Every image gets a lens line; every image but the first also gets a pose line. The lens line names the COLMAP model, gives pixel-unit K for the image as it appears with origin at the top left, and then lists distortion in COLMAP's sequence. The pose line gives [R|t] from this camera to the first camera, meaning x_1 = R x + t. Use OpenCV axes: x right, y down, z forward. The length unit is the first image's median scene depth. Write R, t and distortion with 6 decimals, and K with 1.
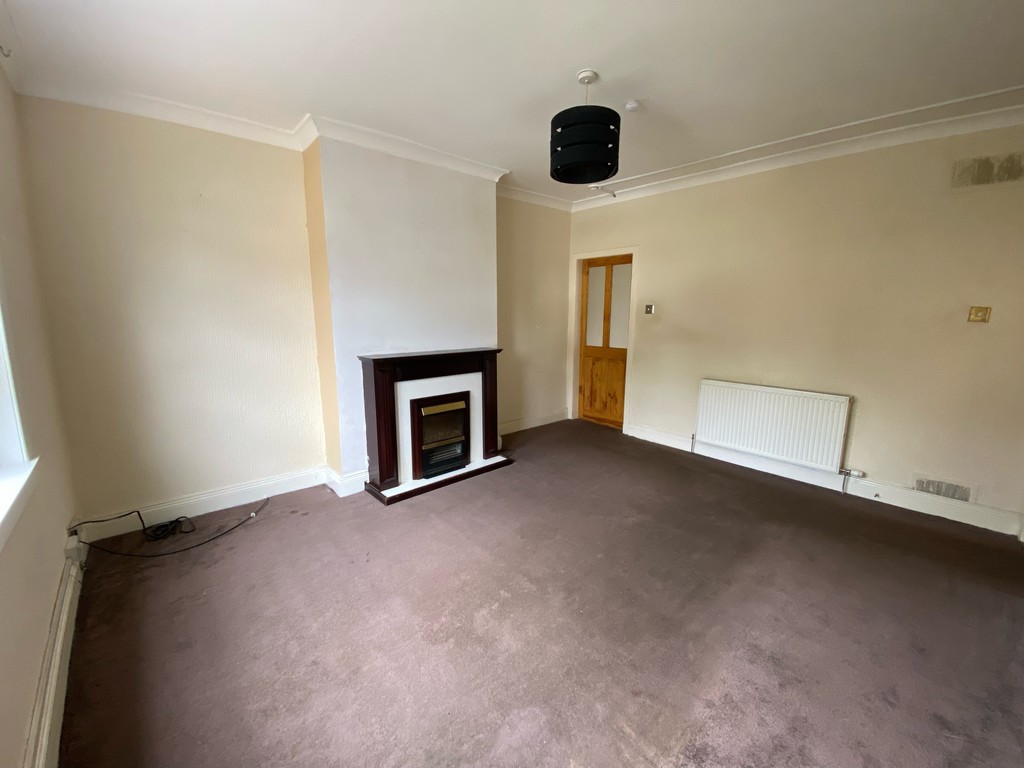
lens RADIAL K [[416.3, 0, 507.9], [0, 416.3, 380.4], [0, 0, 1]] dist [0.029728, -0.016513]
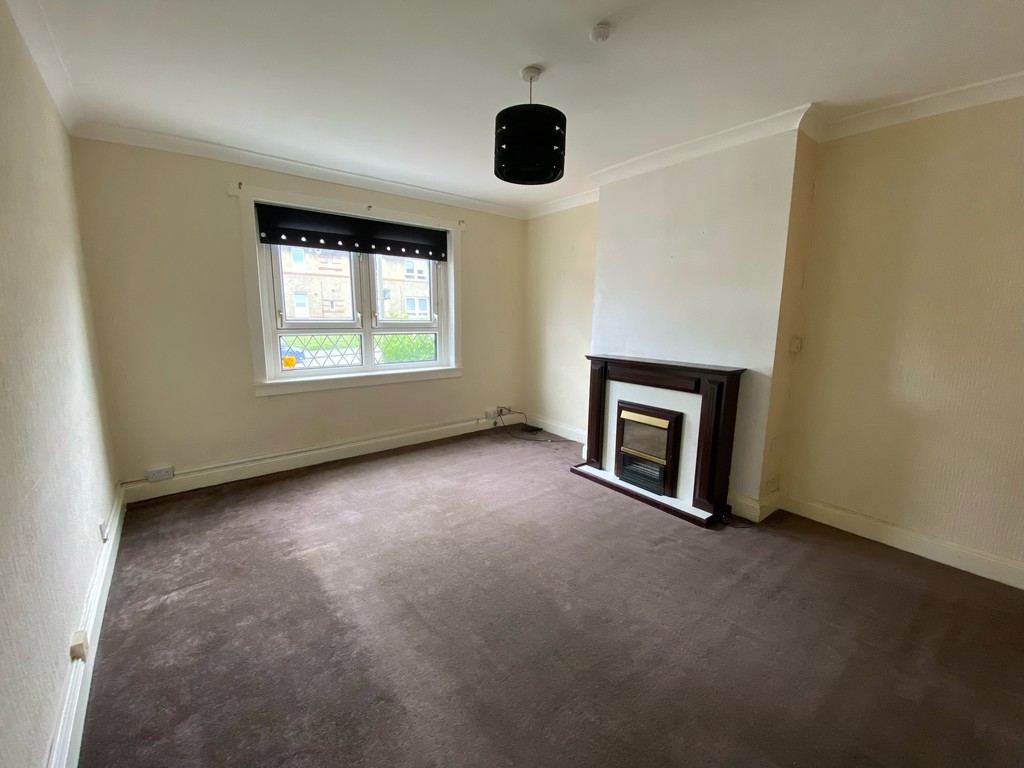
lens RADIAL K [[416.3, 0, 507.9], [0, 416.3, 380.4], [0, 0, 1]] dist [0.029728, -0.016513]
pose [[-0.061966, 0.158935, -0.985343, 0.887209], [-0.180407, 0.969195, 0.167676, -0.138559], [0.981638, 0.188153, -0.031384, 0.786711]]
